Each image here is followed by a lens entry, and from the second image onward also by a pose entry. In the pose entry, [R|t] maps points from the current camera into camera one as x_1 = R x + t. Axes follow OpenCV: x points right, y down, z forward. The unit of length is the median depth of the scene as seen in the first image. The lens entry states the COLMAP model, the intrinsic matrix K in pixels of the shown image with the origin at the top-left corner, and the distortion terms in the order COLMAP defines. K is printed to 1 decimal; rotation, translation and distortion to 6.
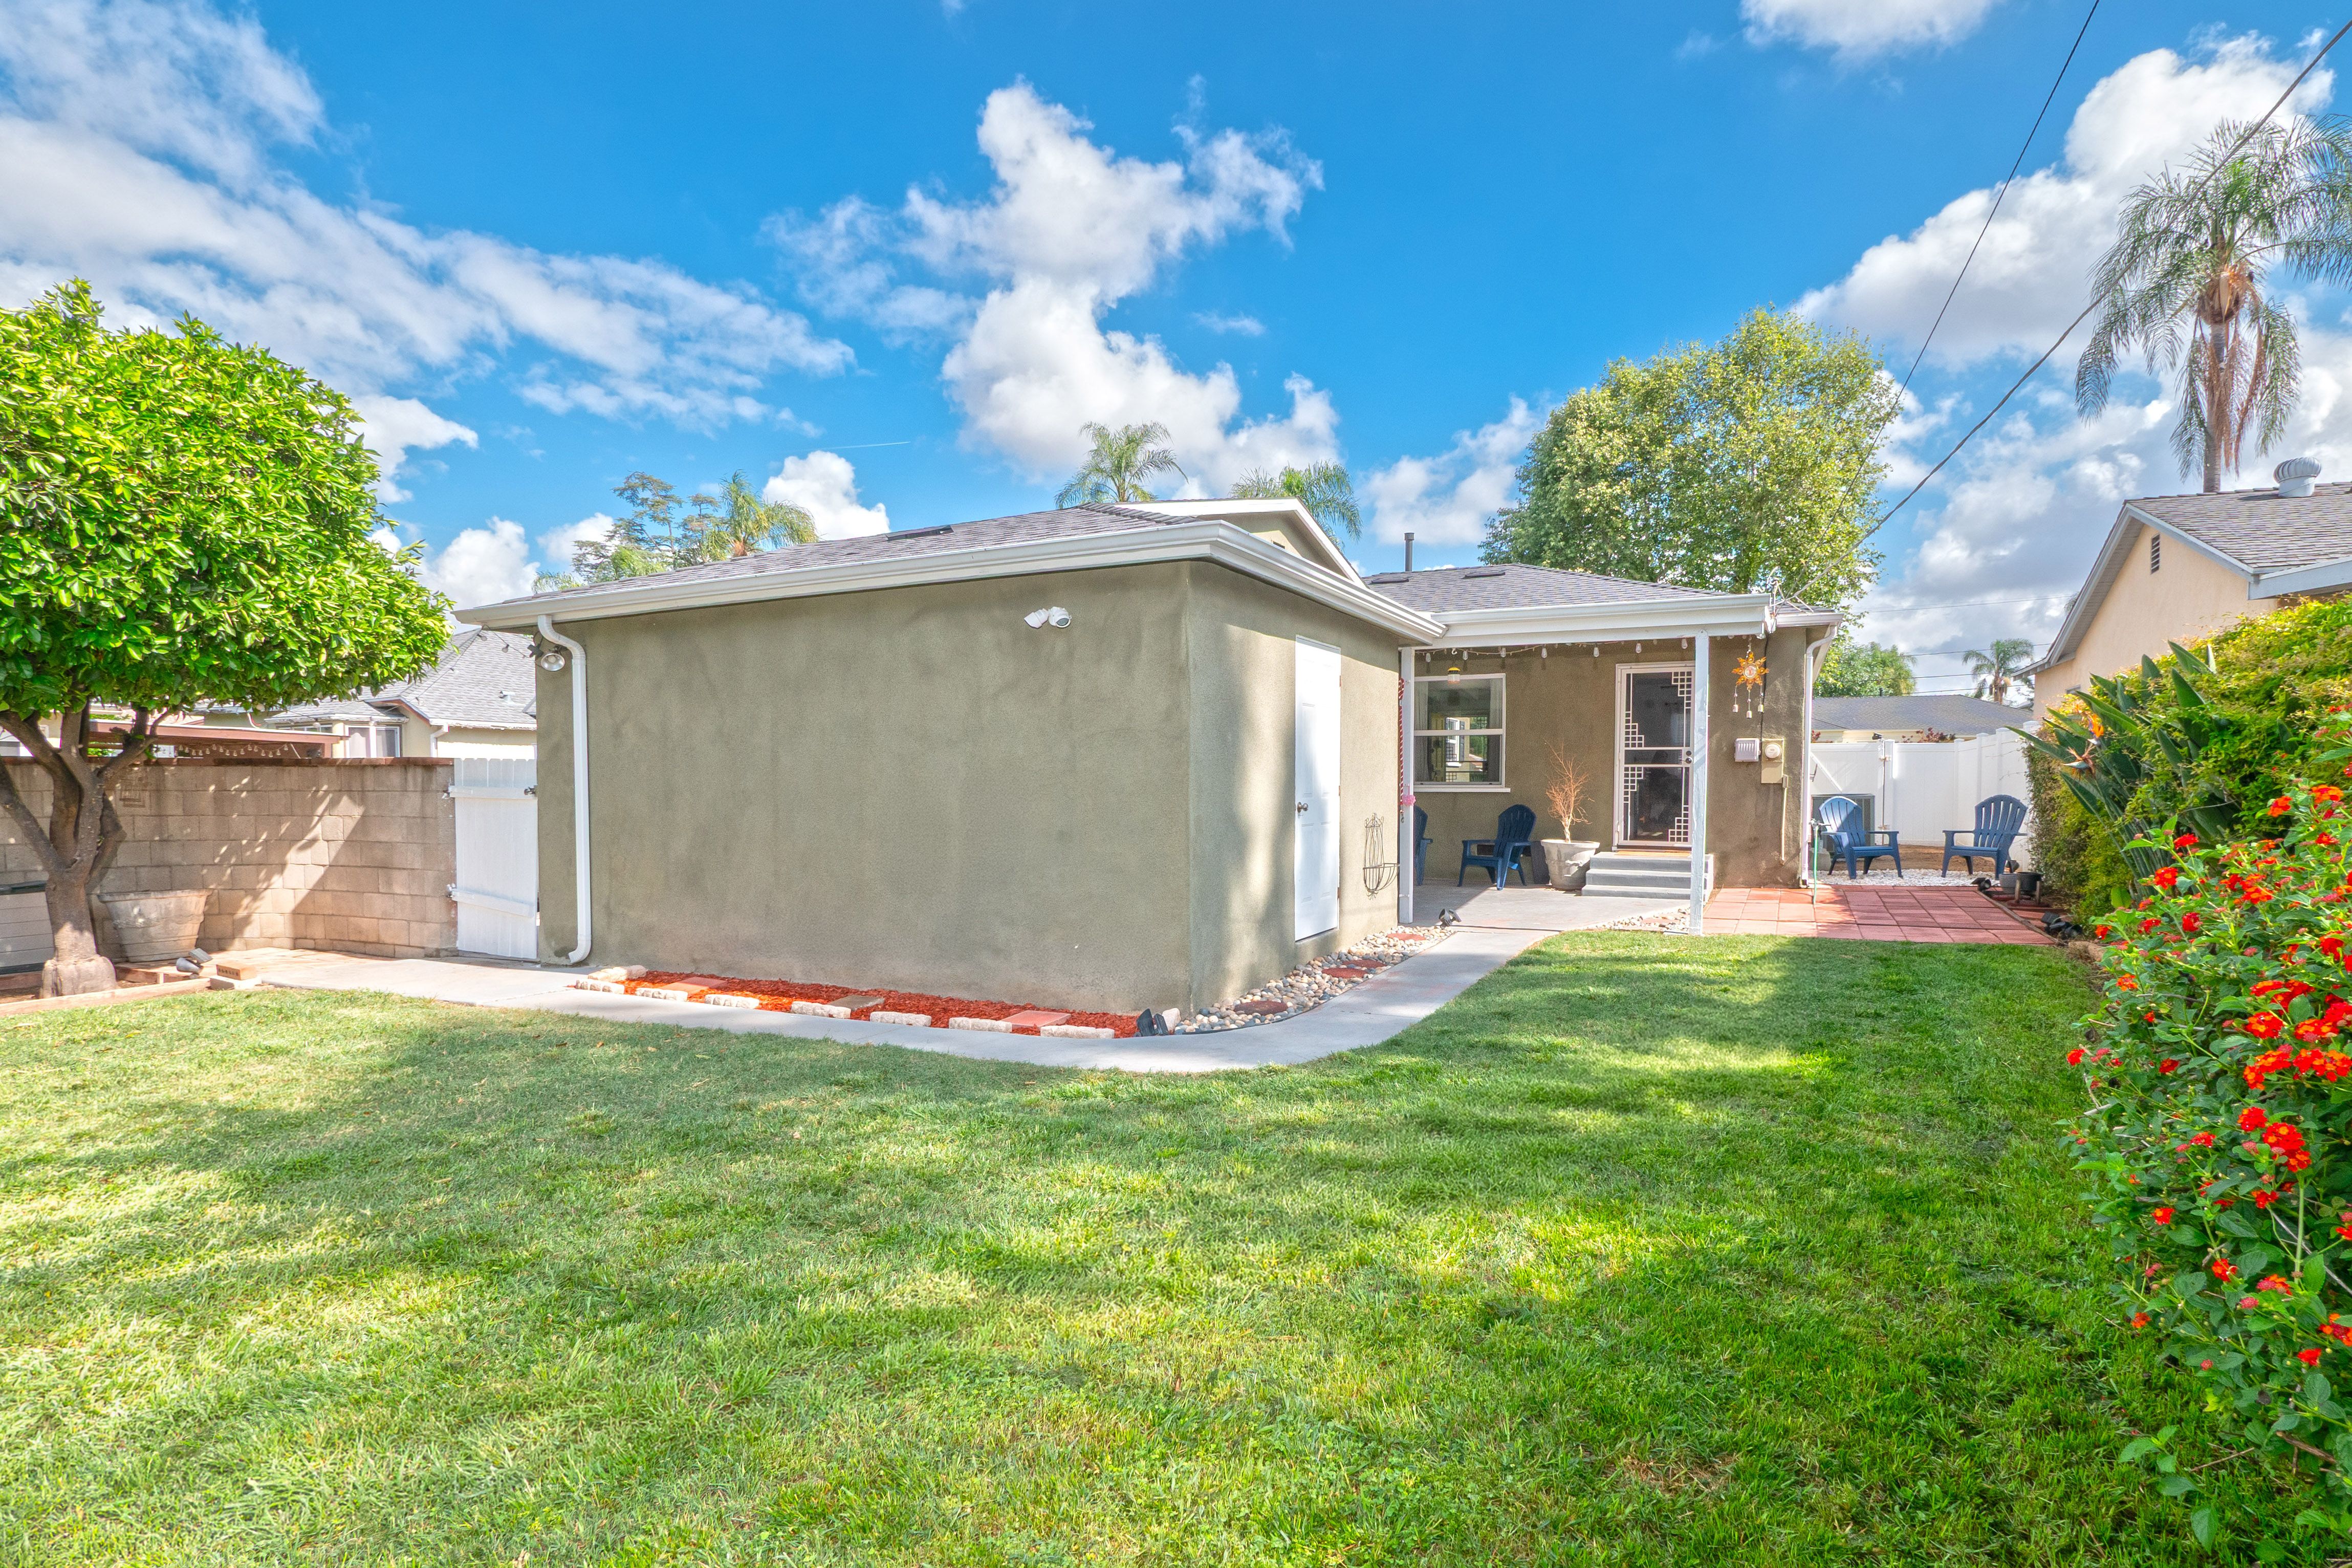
lens RADIAL K [[1159.4, 0, 1222.8], [0, 1159.4, 819.3], [0, 0, 1]] dist [0.042465, -0.000094]
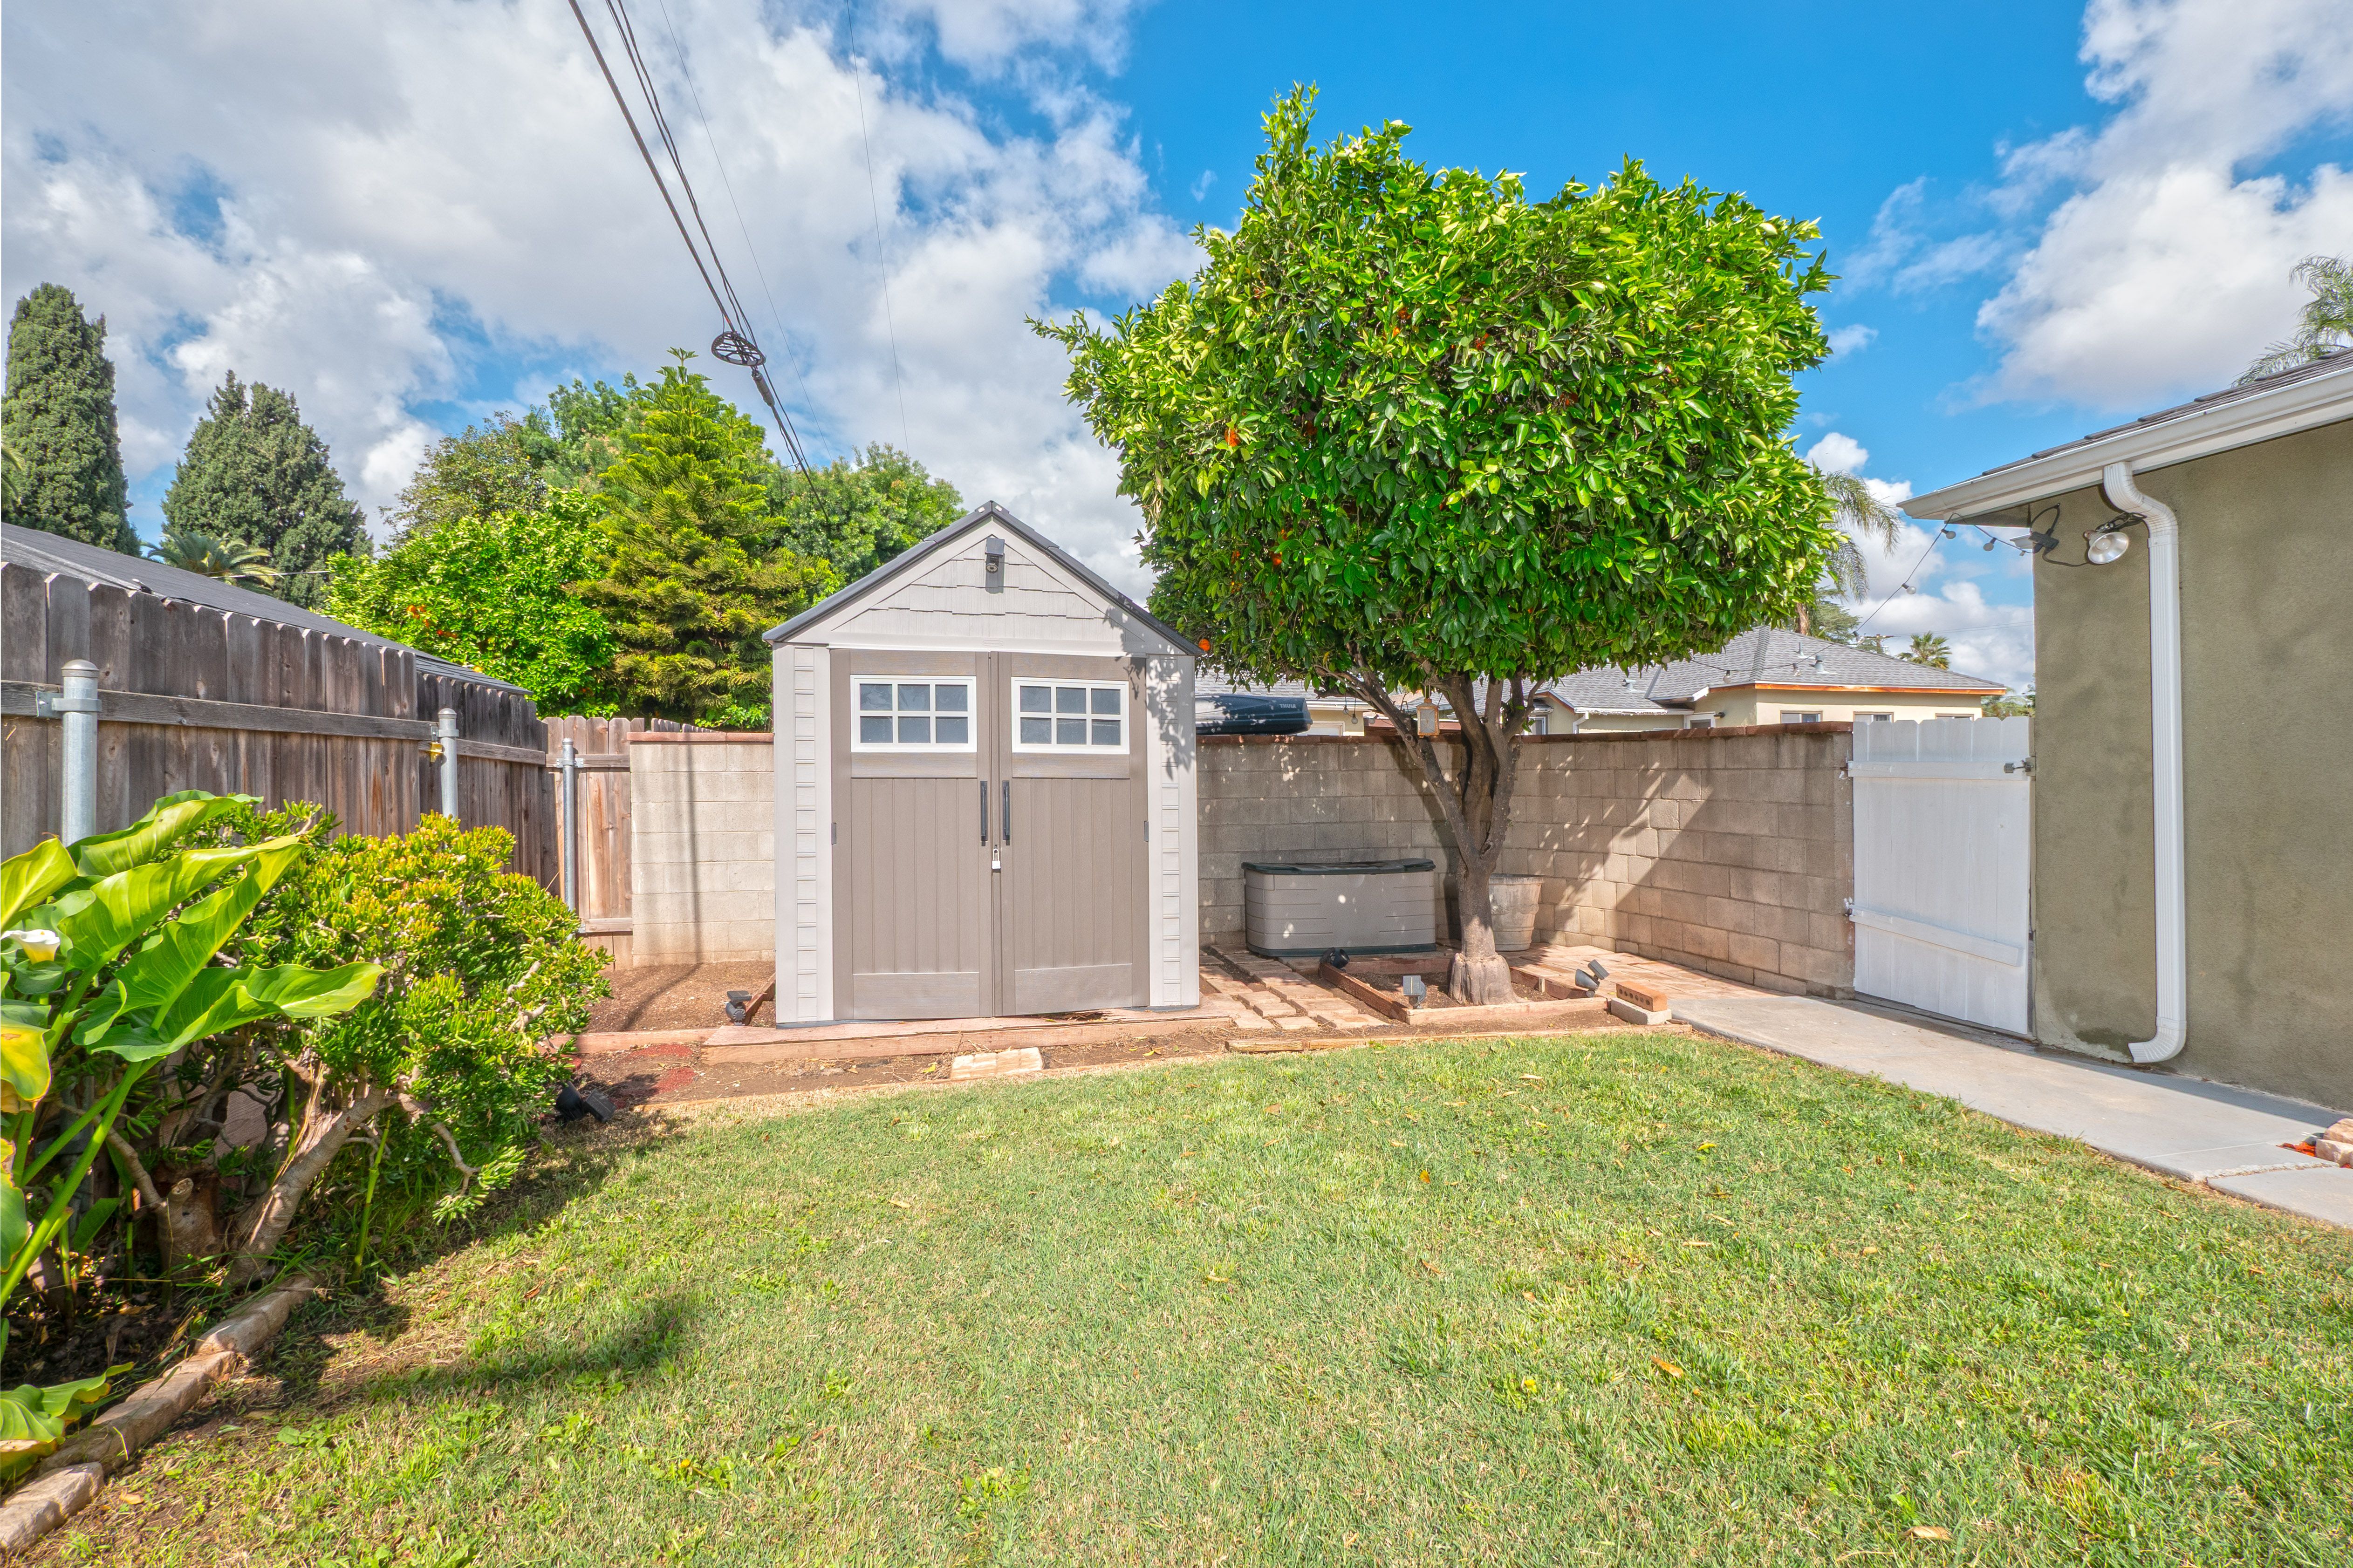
lens RADIAL K [[1004.9, 0, 1176.5], [0, 1004.9, 784.0], [0, 0, 1]] dist [0.000375, 0.000026]
pose [[0.644704, 0.009511, -0.764373, -0.445467], [-0.023715, 0.999690, -0.007563, 0.000112], [0.764065, 0.023003, 0.644729, 0.291893]]
